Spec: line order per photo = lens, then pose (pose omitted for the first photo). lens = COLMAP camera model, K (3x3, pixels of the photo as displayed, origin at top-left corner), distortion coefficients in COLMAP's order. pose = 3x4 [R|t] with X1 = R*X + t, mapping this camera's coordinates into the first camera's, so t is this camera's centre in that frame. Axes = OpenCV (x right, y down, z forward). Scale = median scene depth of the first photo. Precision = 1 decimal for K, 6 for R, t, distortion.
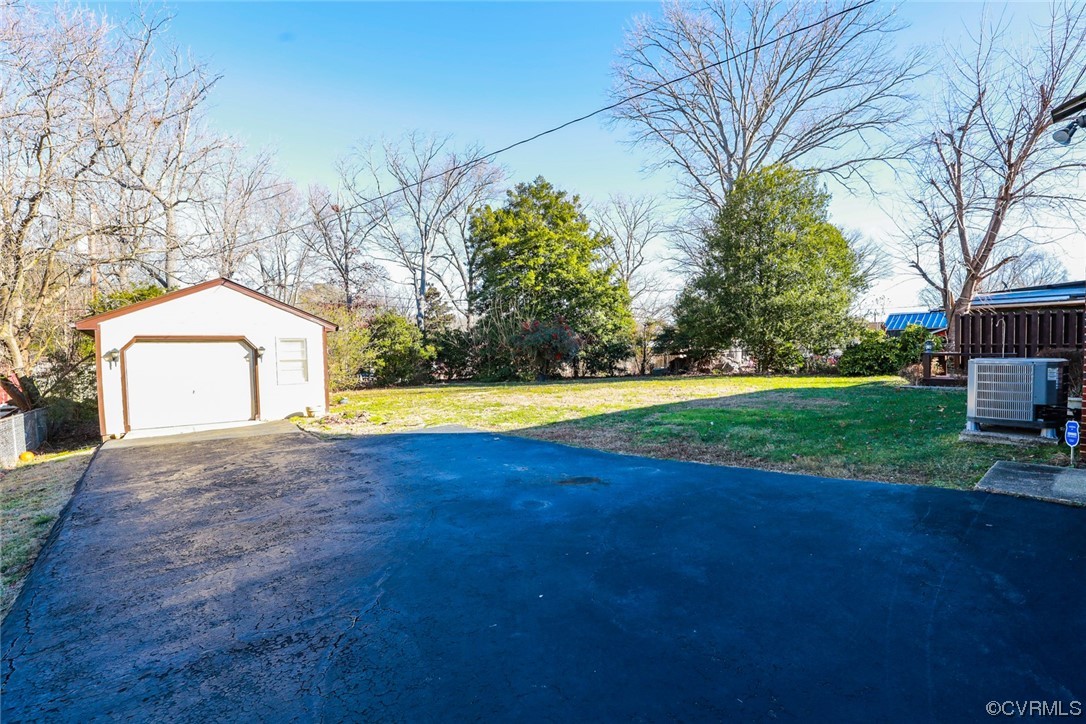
lens RADIAL K [[502.2, 0, 542.2], [0, 502.2, 363.7], [0, 0, 1]] dist [-0.023781, -0.000254]
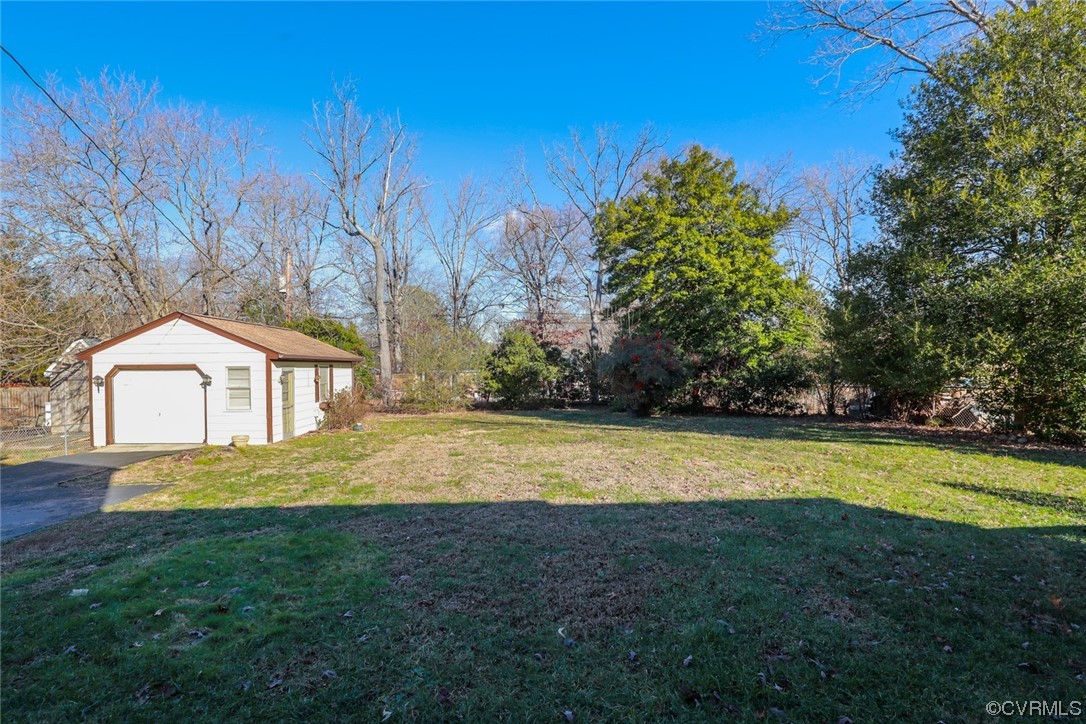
lens RADIAL K [[506.1, 0, 543.0], [0, 506.1, 362.0], [0, 0, 1]] dist [-0.023762, 0.000085]
pose [[0.801745, 0.013677, -0.597510, 0.332427], [-0.025993, 0.999590, -0.011997, -0.035258], [0.597101, 0.025149, 0.801771, 0.303015]]
